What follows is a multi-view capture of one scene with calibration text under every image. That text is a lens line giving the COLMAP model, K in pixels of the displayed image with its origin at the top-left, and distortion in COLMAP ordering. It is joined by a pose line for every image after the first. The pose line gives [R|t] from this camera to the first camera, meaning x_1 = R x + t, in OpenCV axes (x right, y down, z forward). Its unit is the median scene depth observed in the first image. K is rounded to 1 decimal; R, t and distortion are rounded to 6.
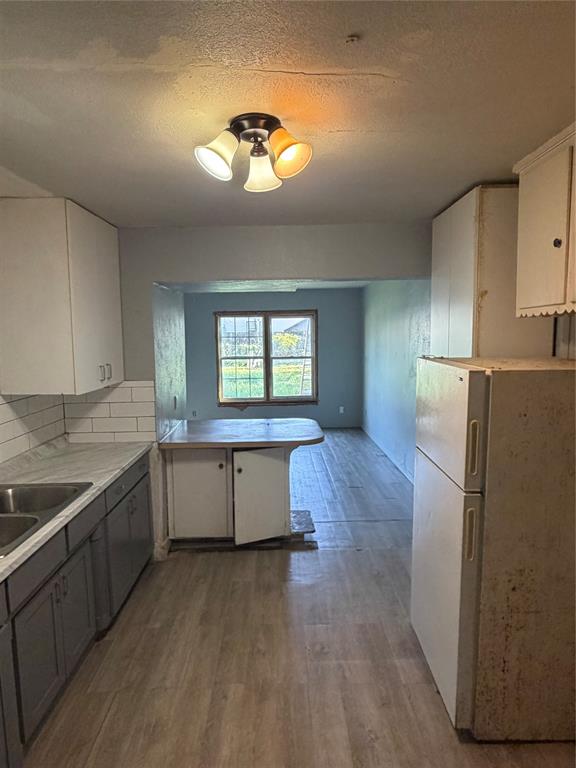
lens RADIAL K [[464.7, 0, 291.3], [0, 464.7, 382.3], [0, 0, 1]] dist [-0.008111, 0.005293]
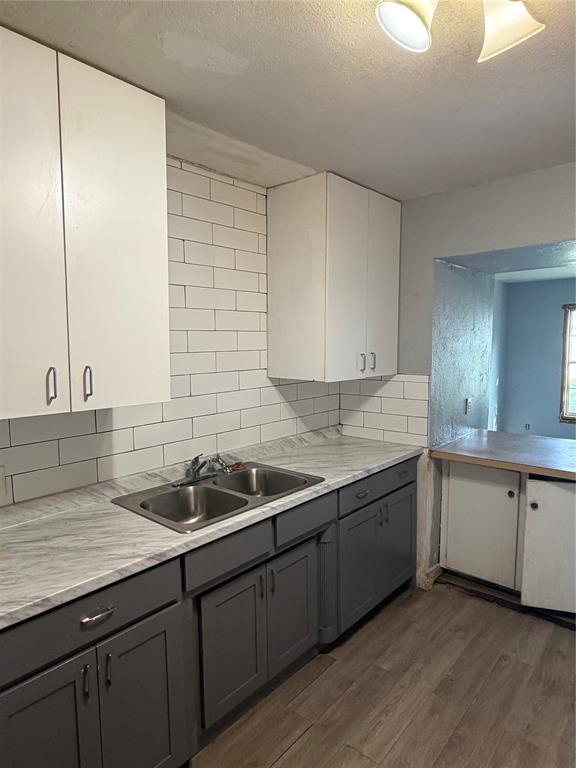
lens RADIAL K [[464.7, 0, 287.7], [0, 464.7, 381.7], [0, 0, 1]] dist [-0.008111, 0.005293]
pose [[0.733224, 0.063742, -0.676993, 0.095472], [-0.073490, 0.997193, 0.014296, 0.015660], [0.676004, 0.039270, 0.735851, 0.218736]]
